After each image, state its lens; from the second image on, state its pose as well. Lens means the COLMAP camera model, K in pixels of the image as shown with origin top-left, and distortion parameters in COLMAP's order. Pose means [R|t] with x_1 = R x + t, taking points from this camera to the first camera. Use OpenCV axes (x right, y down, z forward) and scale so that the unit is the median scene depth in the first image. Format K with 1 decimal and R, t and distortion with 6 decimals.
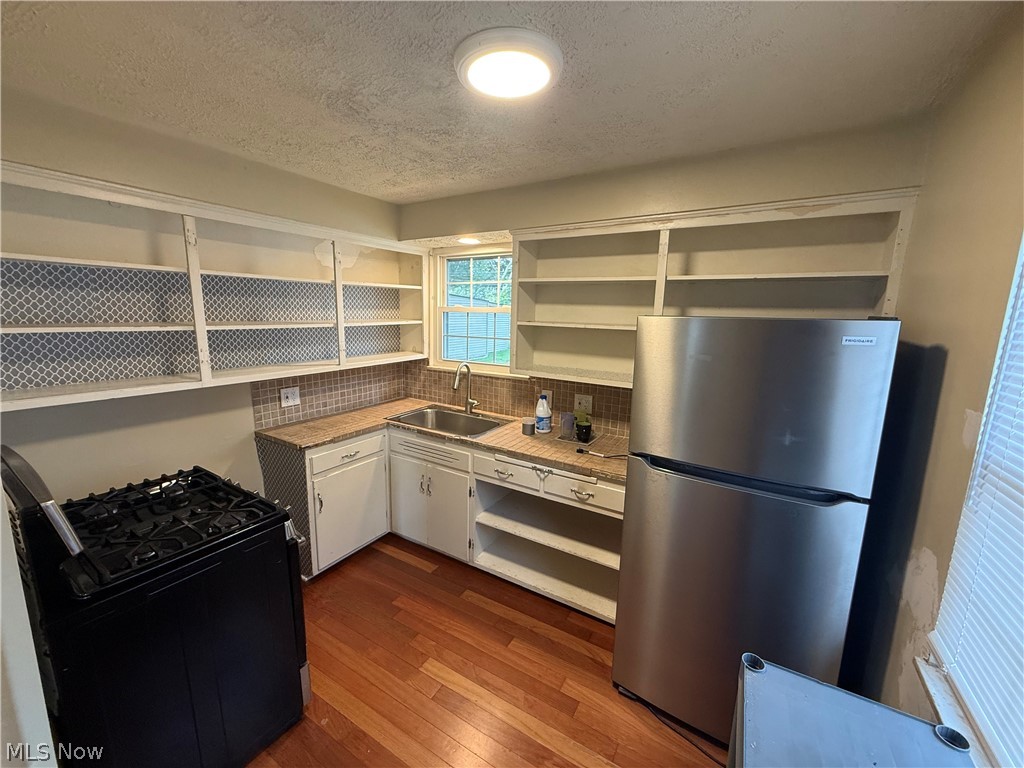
lens RADIAL K [[406.1, 0, 510.7], [0, 406.1, 382.2], [0, 0, 1]] dist [0.001484, -0.000172]
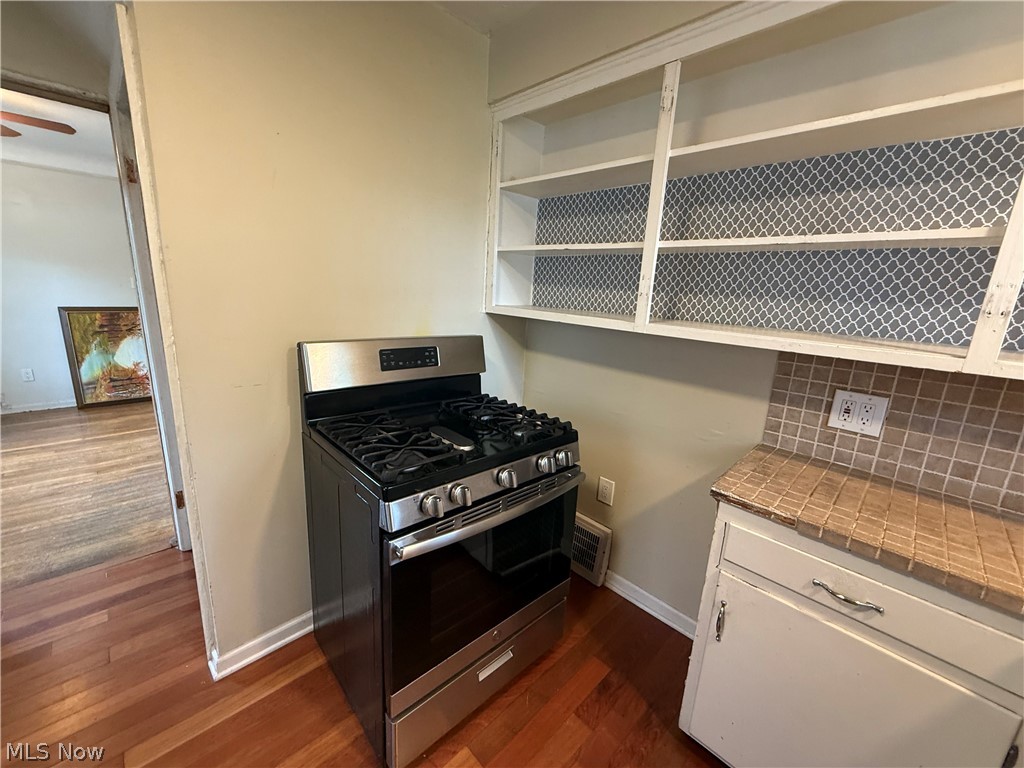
lens RADIAL K [[406.1, 0, 512.3], [0, 406.1, 385.2], [0, 0, 1]] dist [0.001484, -0.000172]
pose [[-0.268420, 0.189987, -0.944381, -0.010645], [-0.222313, 0.941677, 0.252631, -0.024358], [0.937298, 0.277759, -0.210528, 0.775456]]
